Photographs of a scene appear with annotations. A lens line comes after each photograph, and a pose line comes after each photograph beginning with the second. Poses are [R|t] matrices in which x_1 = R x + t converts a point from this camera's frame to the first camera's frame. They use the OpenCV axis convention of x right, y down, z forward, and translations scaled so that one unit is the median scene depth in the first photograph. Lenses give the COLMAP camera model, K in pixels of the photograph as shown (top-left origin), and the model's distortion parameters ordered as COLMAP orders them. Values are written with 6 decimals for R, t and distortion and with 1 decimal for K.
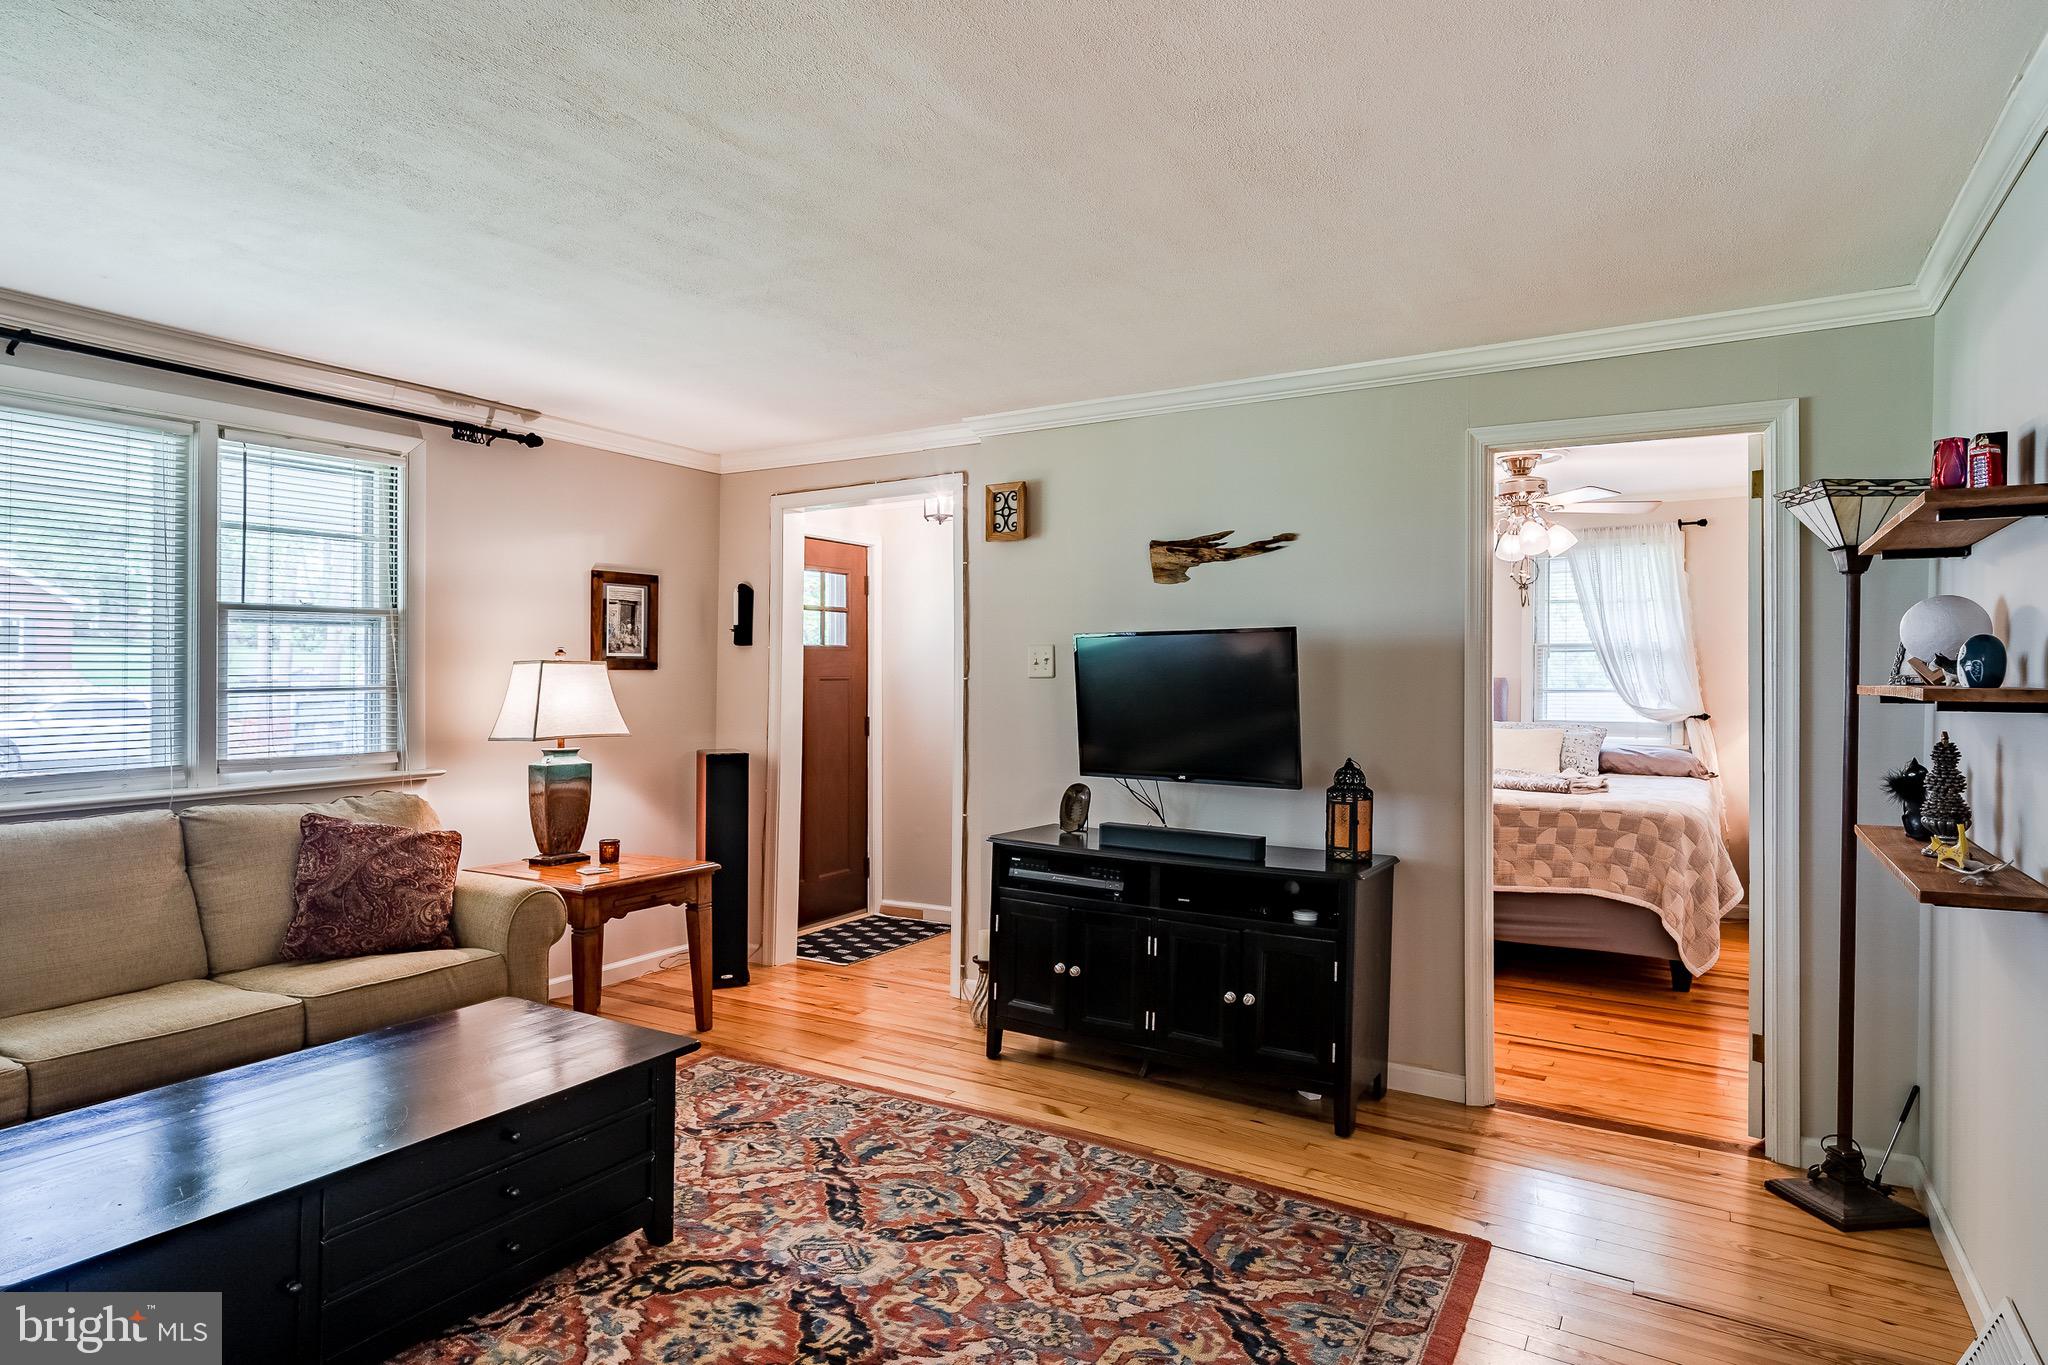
lens RADIAL K [[1149.8, 0, 1009.5], [0, 1149.8, 663.4], [0, 0, 1]] dist [-0.002220, 0.000501]
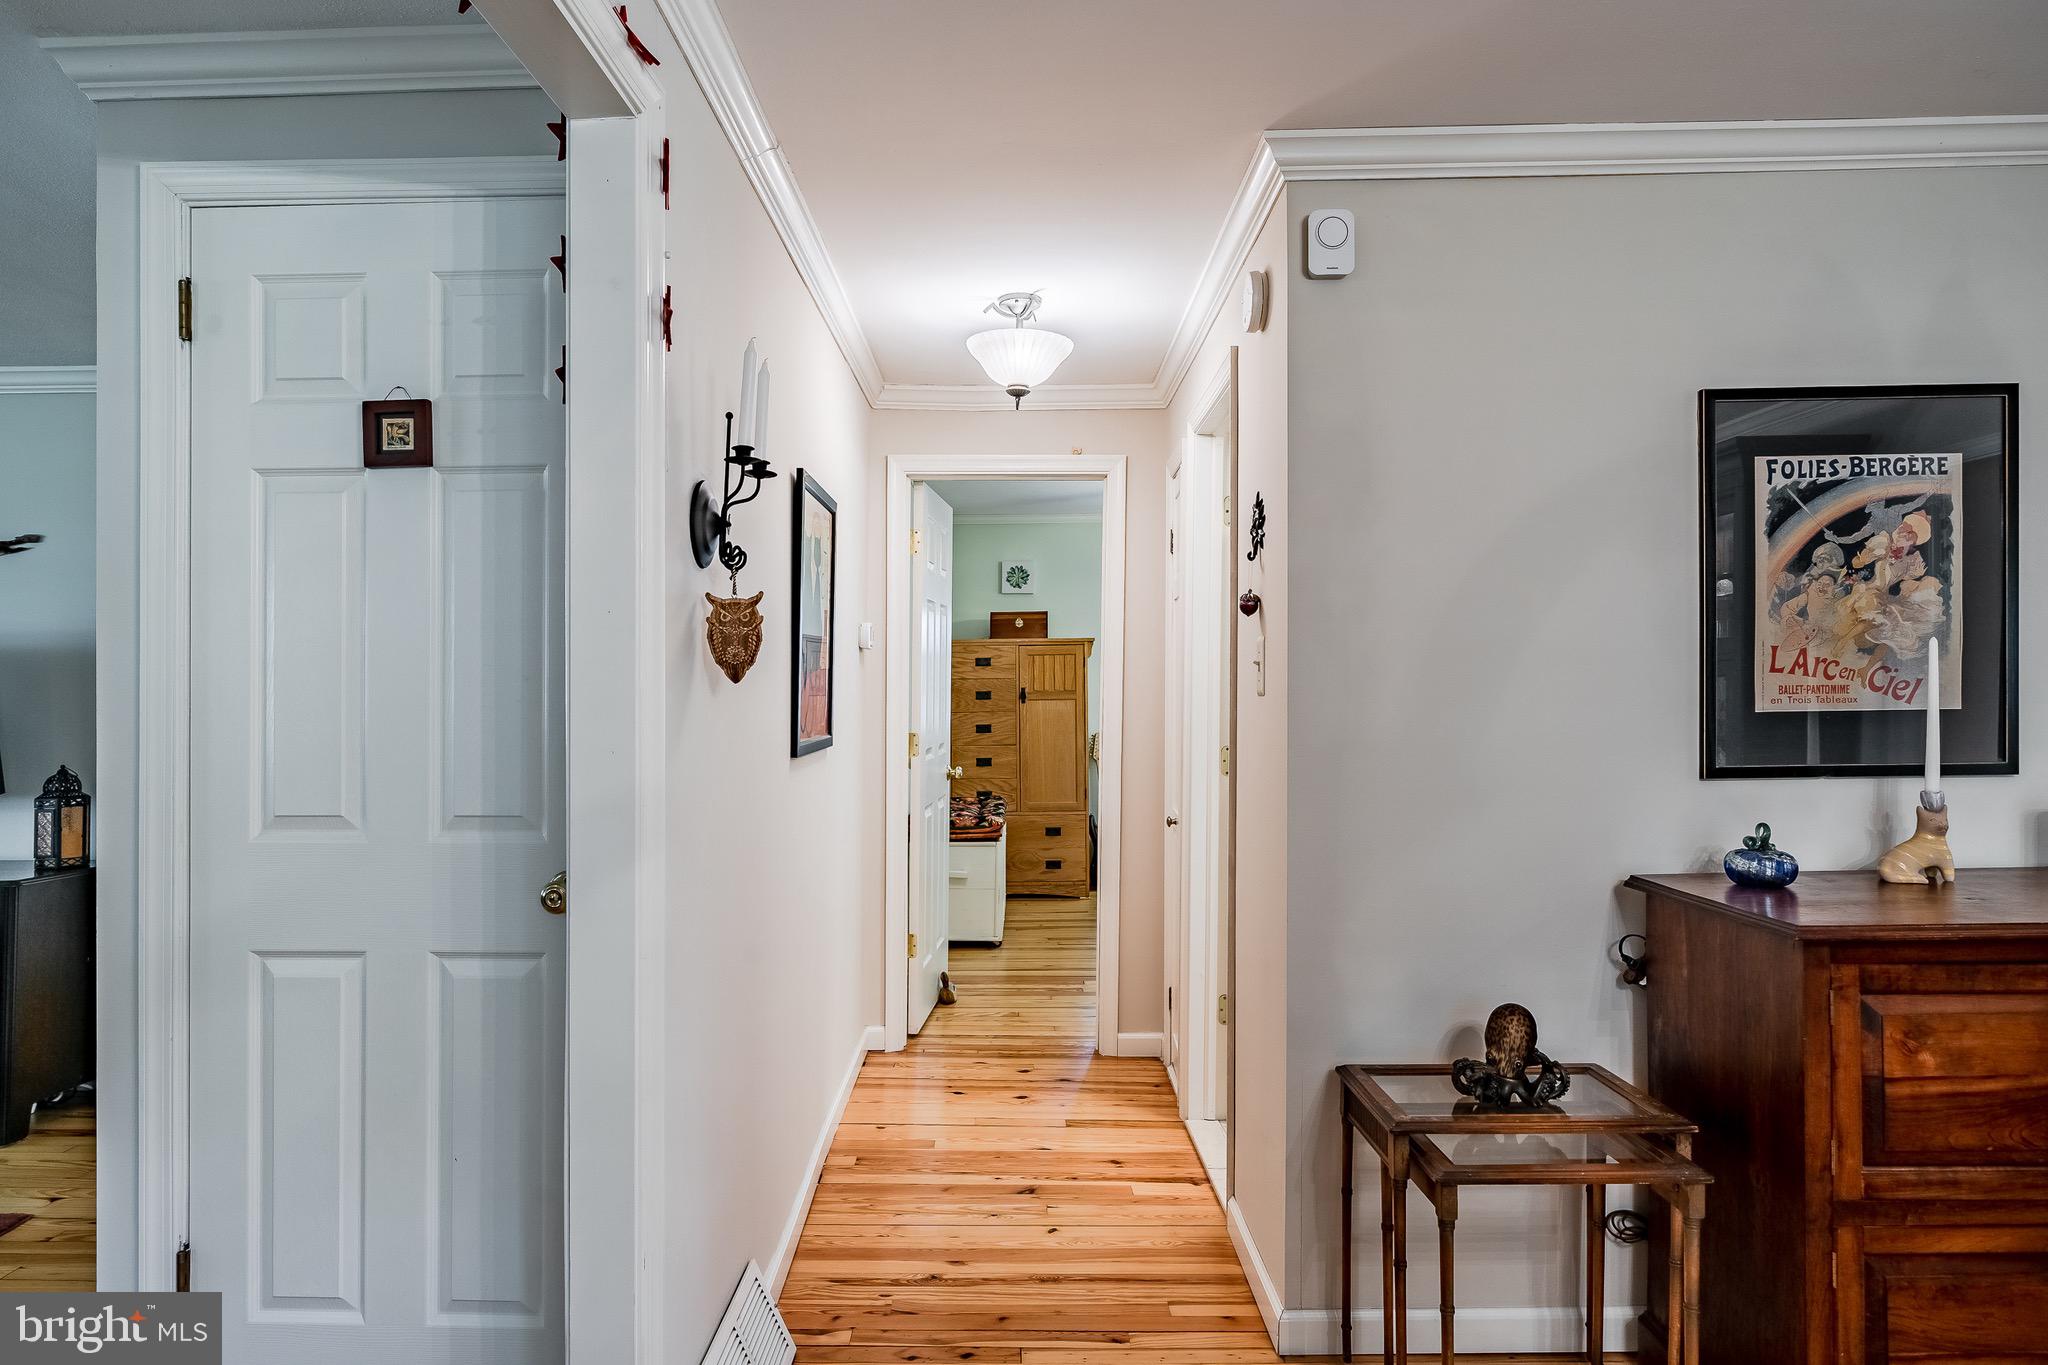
lens RADIAL K [[1137.3, 0, 1024.0], [0, 1137.3, 682.5], [0, 0, 1]] dist [0.019833, 0.000236]
pose [[0.856667, -0.004685, 0.515849, 0.510576], [0.003995, 0.999989, 0.002447, 0.012388], [-0.515855, -0.000035, 0.856676, -0.283173]]
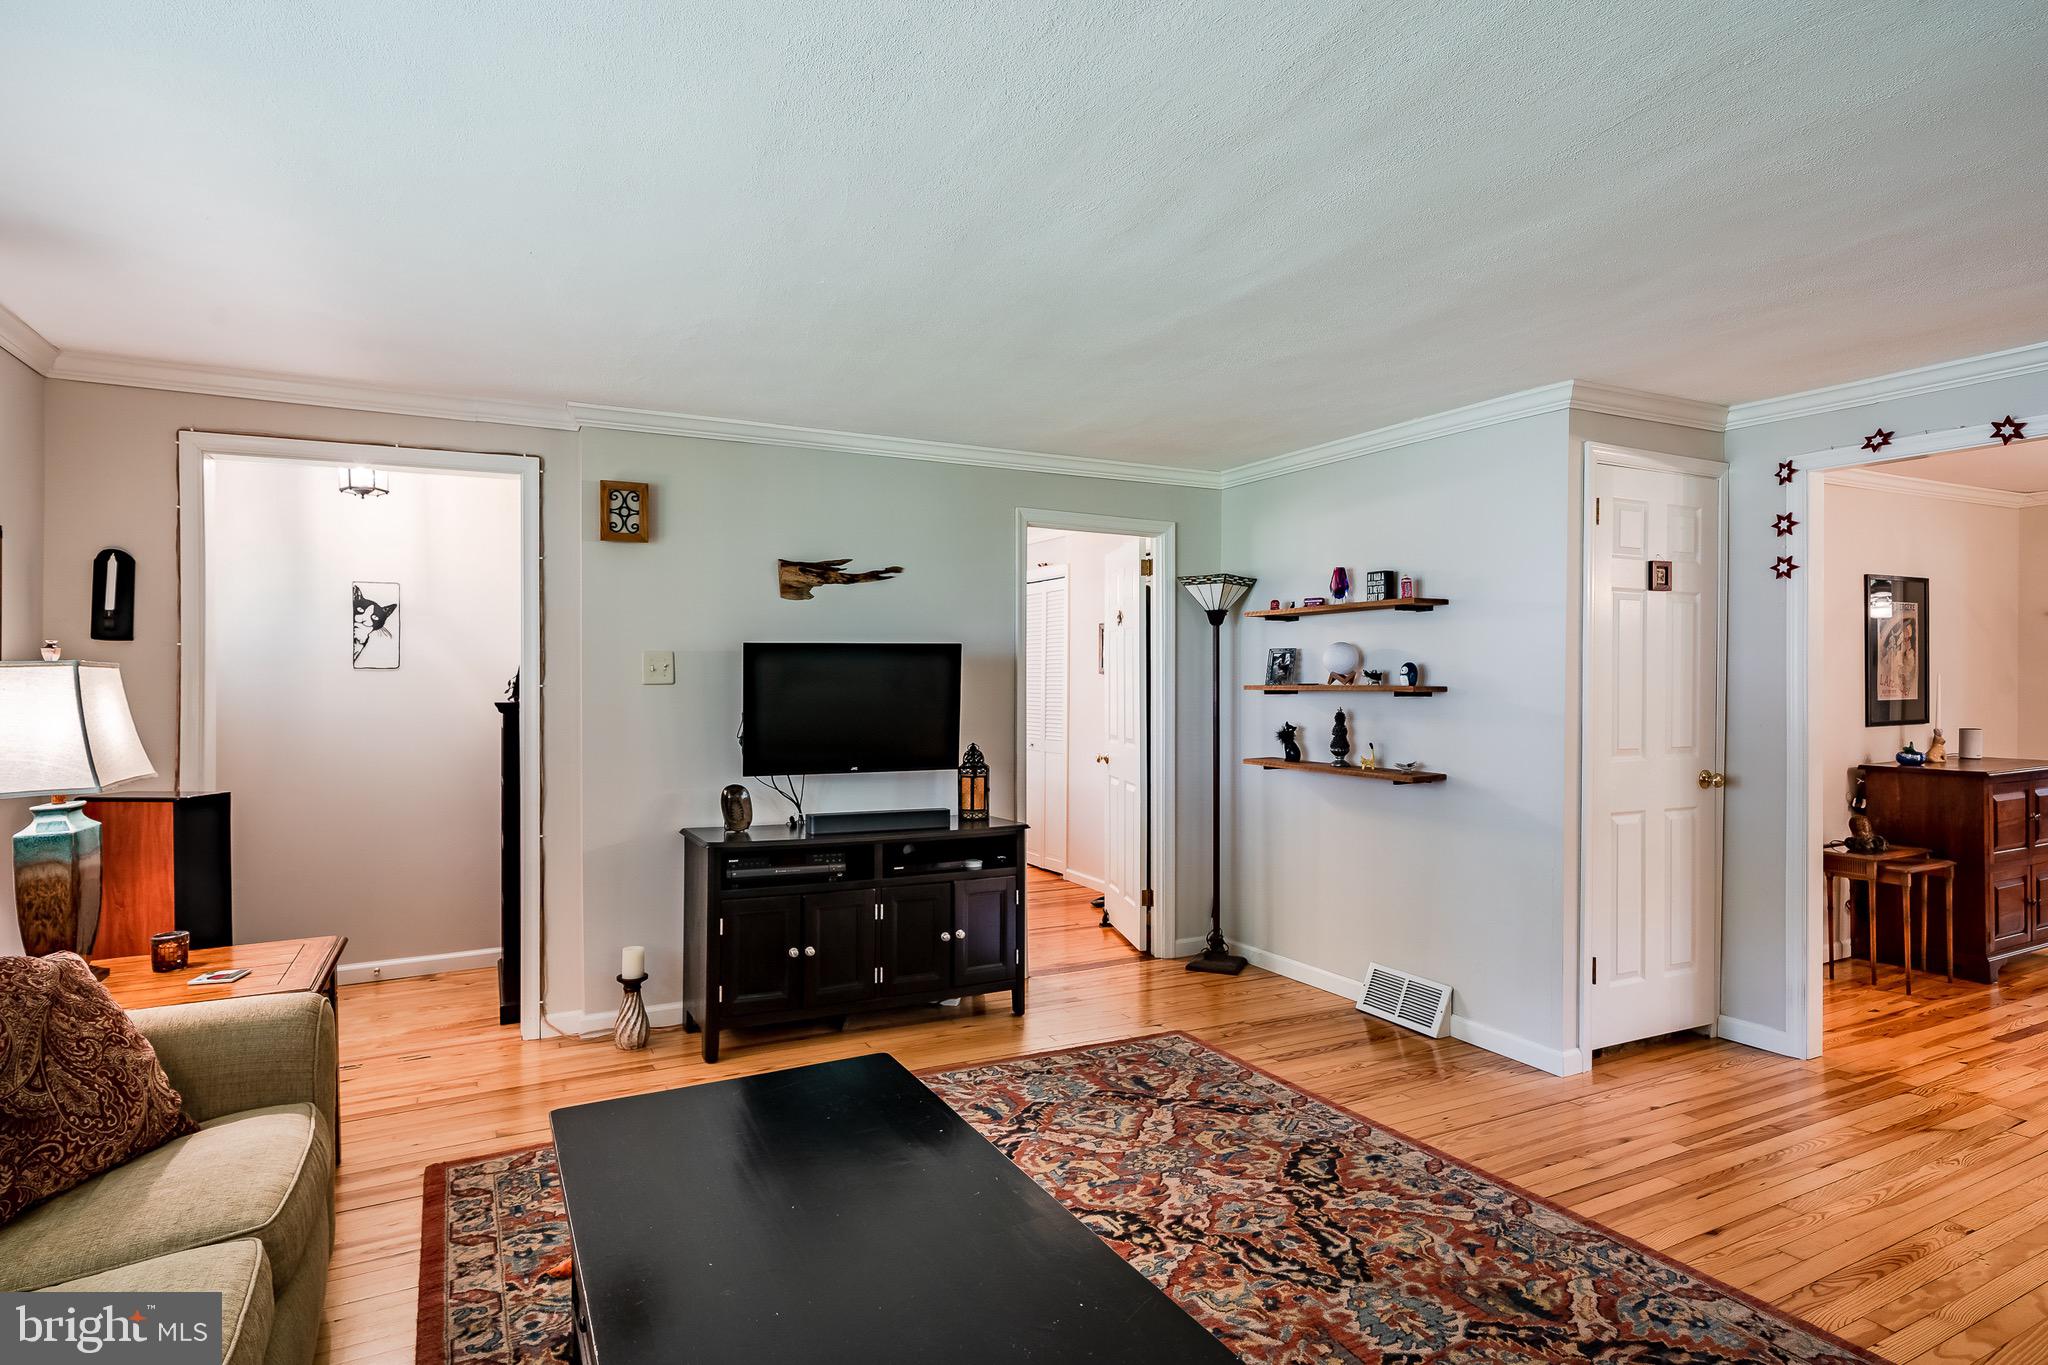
lens RADIAL K [[1064.2, 0, 1014.3], [0, 1064.2, 684.6], [0, 0, 1]] dist [-0.003981, 0.000169]
pose [[0.515274, -0.006075, 0.857004, -0.762828], [-0.006317, 0.999921, 0.010887, 0.000926], [-0.857002, -0.011023, 0.515195, 0.335447]]
